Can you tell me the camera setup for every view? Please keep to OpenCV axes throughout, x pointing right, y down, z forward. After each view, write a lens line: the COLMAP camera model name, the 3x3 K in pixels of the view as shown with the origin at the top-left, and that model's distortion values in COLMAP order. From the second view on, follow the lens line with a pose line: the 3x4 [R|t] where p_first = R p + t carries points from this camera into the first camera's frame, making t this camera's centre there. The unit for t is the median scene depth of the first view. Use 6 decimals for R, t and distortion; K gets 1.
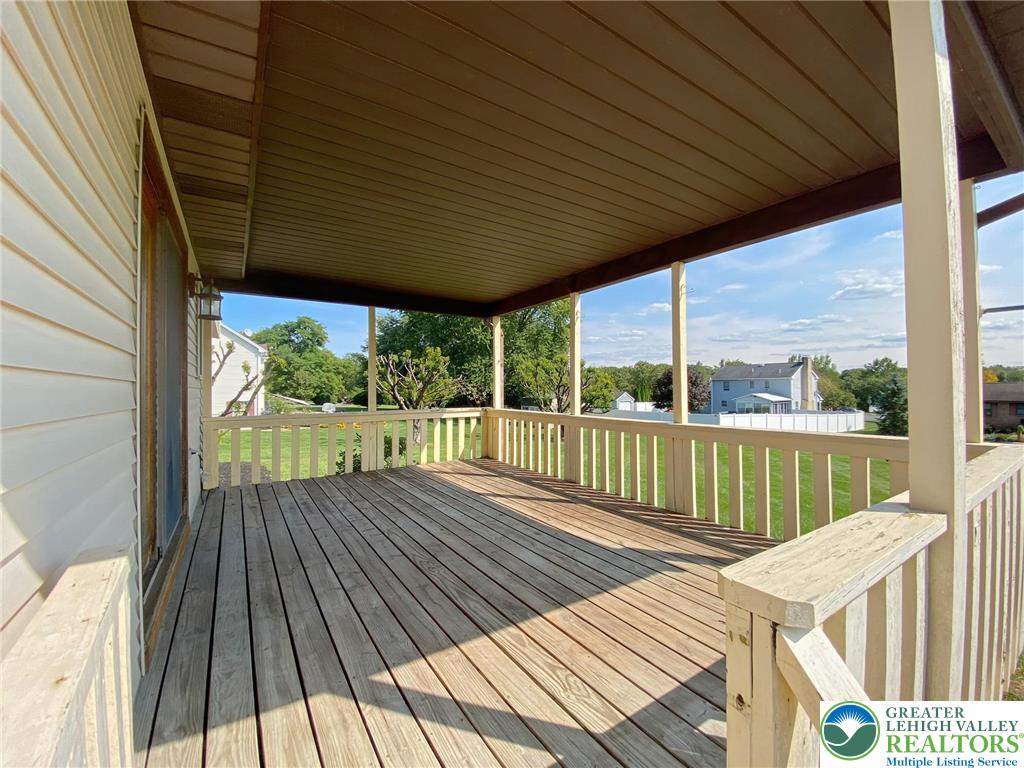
lens RADIAL K [[412.4, 0, 514.8], [0, 412.4, 383.9], [0, 0, 1]] dist [0.029803, -0.024514]
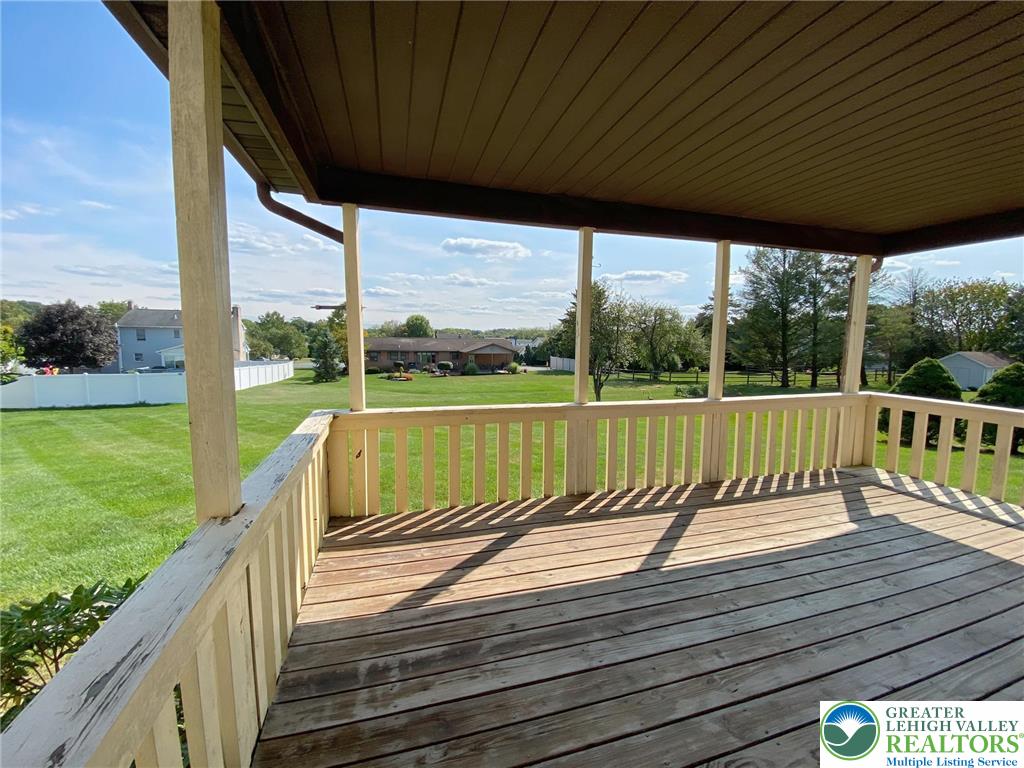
lens RADIAL K [[412.4, 0, 514.8], [0, 412.4, 383.9], [0, 0, 1]] dist [0.029803, -0.024514]
pose [[0.283527, -0.093043, 0.954440, -0.083462], [-0.025554, 0.994196, 0.104510, -0.004789], [-0.958624, -0.054021, 0.279504, 0.132018]]
